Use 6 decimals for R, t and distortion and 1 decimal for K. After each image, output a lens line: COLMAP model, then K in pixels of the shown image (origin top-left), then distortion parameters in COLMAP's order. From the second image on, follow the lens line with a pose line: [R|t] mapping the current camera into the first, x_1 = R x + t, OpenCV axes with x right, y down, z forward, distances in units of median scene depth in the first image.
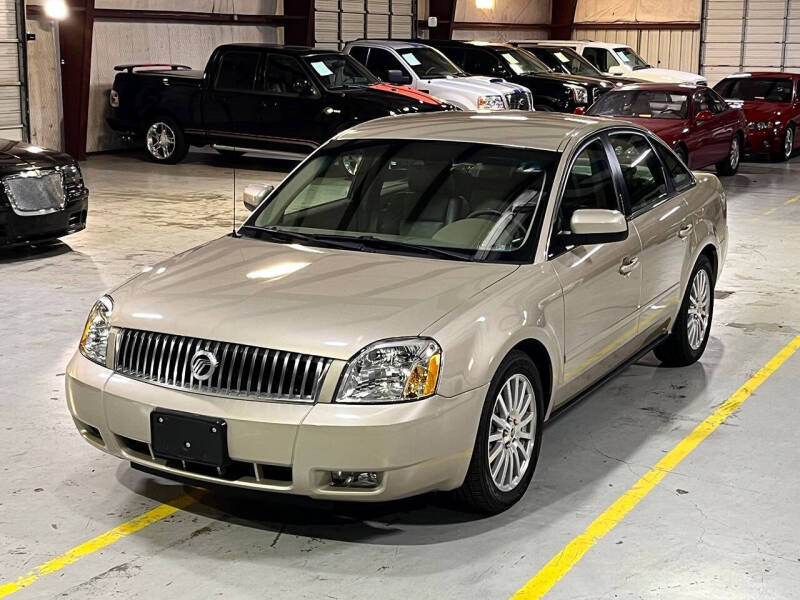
lens RADIAL K [[1272.2, 0, 396.2], [0, 1272.2, 303.1], [0, 0, 1]] dist [0.068973, 0.000000]
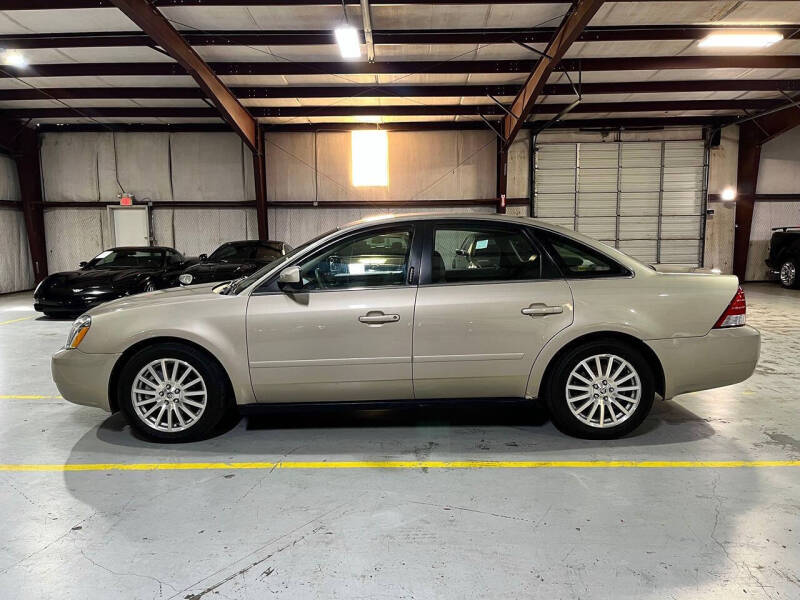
lens RADIAL K [[601.5, 0, 398.4], [0, 601.5, 307.4], [0, 0, 1]] dist [0.058019, -0.062776]
pose [[0.474982, 0.088777, -0.875506, 0.833055], [-0.164994, 0.986239, 0.010492, -0.057871], [0.864389, 0.139470, 0.483093, 0.826607]]
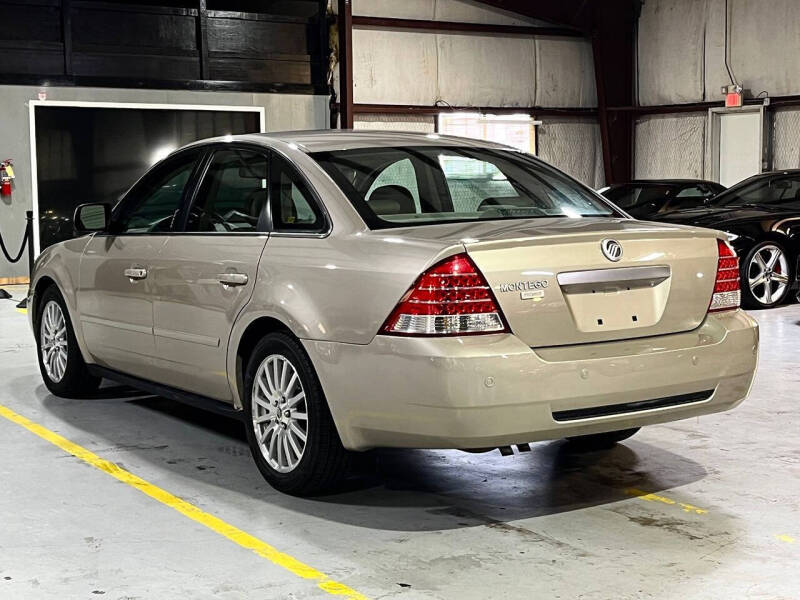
lens RADIAL K [[1272.2, 0, 406.8], [0, 1272.2, 302.4], [0, 0, 1]] dist [0.068973, 0.000000]
pose [[-0.470986, 0.085630, -0.877975, 1.112662], [-0.173159, 0.966940, 0.187198, -0.267408], [0.864979, 0.240197, -0.440587, 1.876830]]
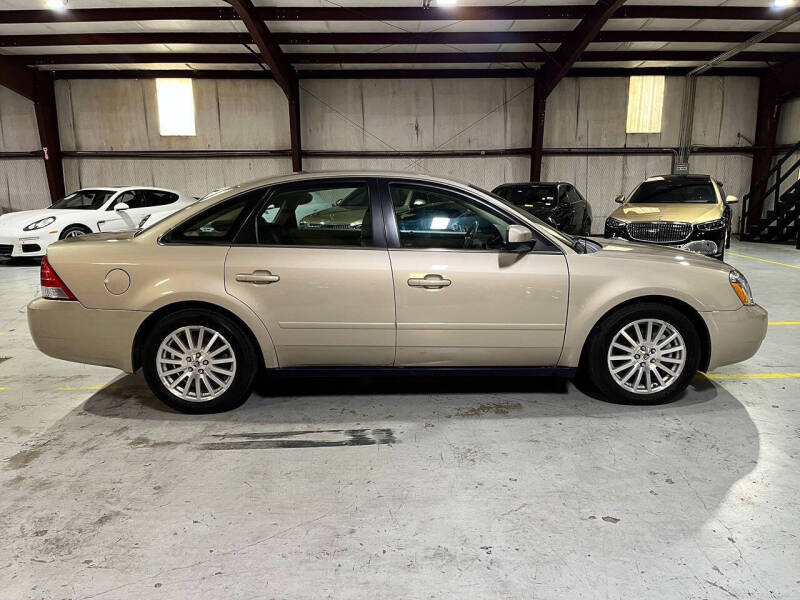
lens RADIAL K [[601.5, 0, 400.4], [0, 601.5, 304.2], [0, 0, 1]] dist [0.058019, -0.062776]
pose [[-0.489840, -0.166643, 0.855738, -0.644082], [0.185142, 0.939289, 0.288892, -0.244556], [-0.851927, 0.299944, -0.429249, 1.624007]]
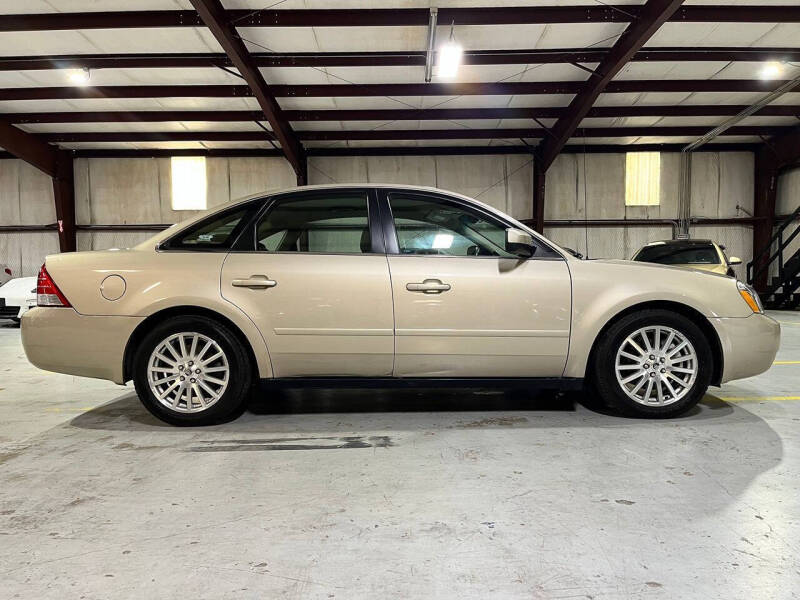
lens RADIAL K [[601.5, 0, 396.7], [0, 601.5, 308.7], [0, 0, 1]] dist [0.058019, -0.062776]
pose [[-0.475892, -0.045114, 0.878346, -0.644315], [0.188688, 0.970192, 0.152064, -0.151964], [-0.859025, 0.238100, -0.453195, 1.634866]]
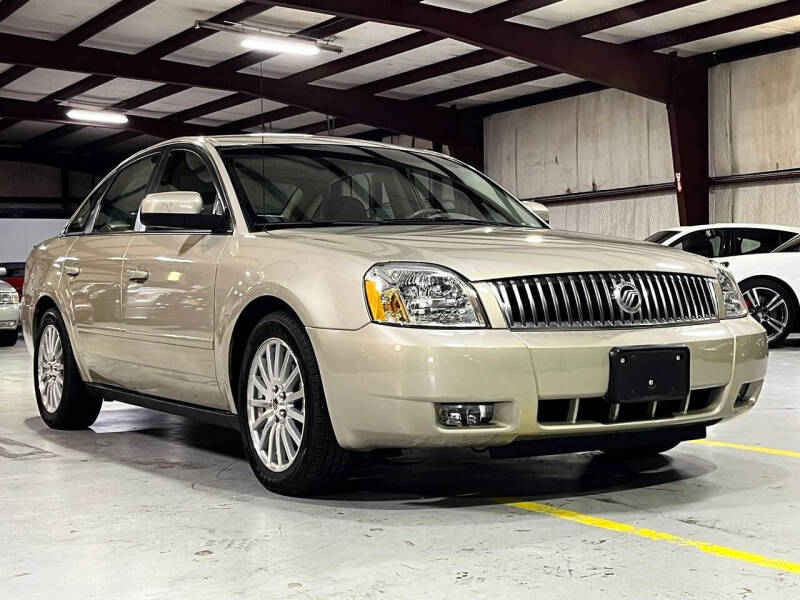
lens RADIAL K [[1237.1, 0, 402.4], [0, 1237.1, 301.5], [0, 0, 1]] dist [0.046789, 0.000000]
pose [[0.501115, -0.026651, 0.864970, -0.866179], [0.197557, 0.976655, -0.084361, 0.082004], [-0.842529, 0.213156, 0.494681, 0.613499]]
